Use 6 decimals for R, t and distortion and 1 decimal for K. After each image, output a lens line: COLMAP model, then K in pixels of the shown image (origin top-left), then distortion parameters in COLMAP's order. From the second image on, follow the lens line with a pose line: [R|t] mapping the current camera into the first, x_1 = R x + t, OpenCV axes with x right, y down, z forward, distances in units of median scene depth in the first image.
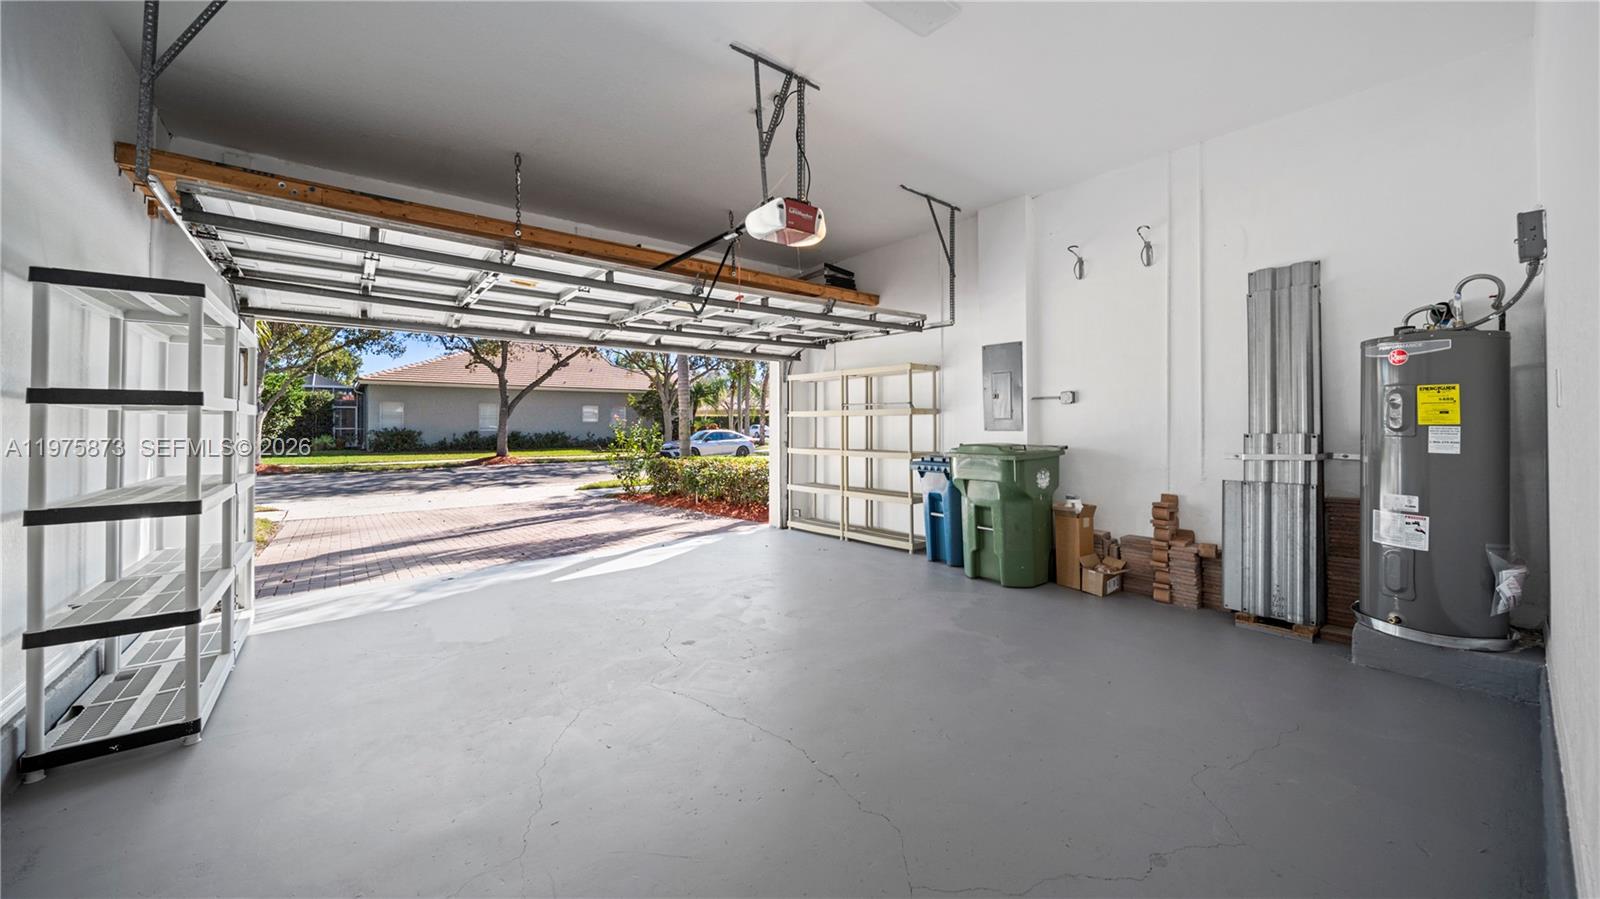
lens RADIAL K [[570.2, 0, 799.3], [0, 570.2, 419.9], [0, 0, 1]] dist [-0.000297, -0.000184]
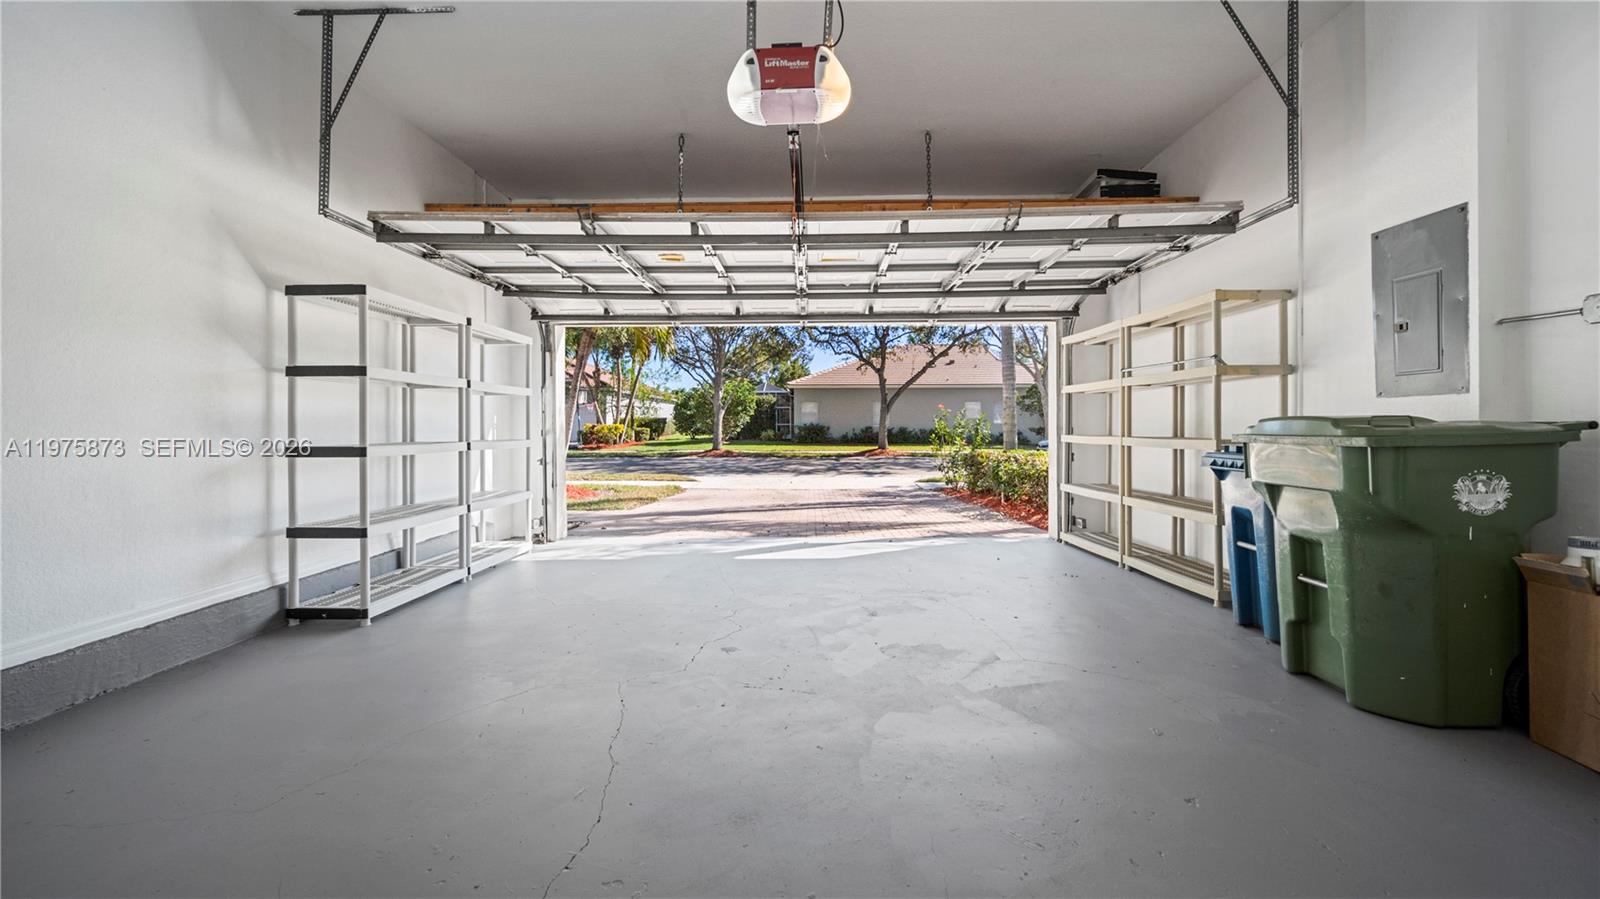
lens RADIAL K [[569.3, 0, 797.4], [0, 569.3, 431.2], [0, 0, 1]] dist [0.000853, -0.000157]
pose [[0.769311, 0.008333, -0.638820, 0.205812], [0.005244, 0.999799, 0.019357, 0.029543], [0.638852, -0.018241, 0.769113, 0.217555]]
